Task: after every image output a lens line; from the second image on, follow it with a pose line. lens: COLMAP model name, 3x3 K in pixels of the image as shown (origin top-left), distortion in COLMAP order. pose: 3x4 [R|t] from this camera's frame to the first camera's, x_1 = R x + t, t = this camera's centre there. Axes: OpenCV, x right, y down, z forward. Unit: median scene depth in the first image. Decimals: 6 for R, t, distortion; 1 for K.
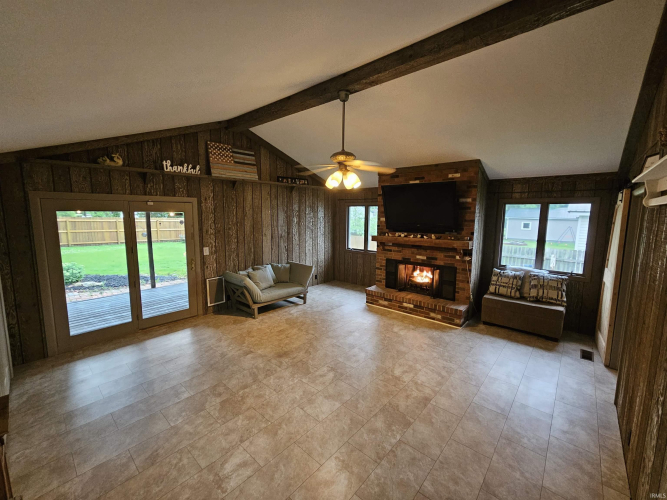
lens RADIAL K [[275.2, 0, 333.0], [0, 275.2, 248.4], [0, 0, 1]] dist [0.003806, 0.001444]
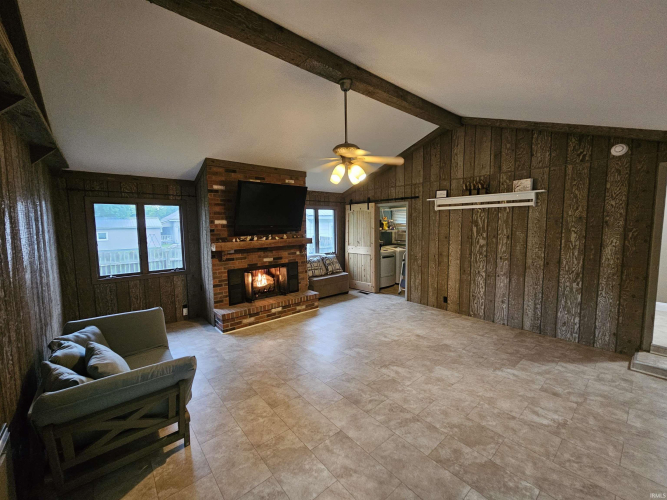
lens RADIAL K [[275.2, 0, 332.6], [0, 275.2, 247.4], [0, 0, 1]] dist [0.003806, 0.001444]
pose [[0.147090, -0.098375, 0.984219, -0.671682], [0.138533, 0.987283, 0.077977, -0.060712], [-0.979374, 0.124878, 0.158848, 0.680079]]
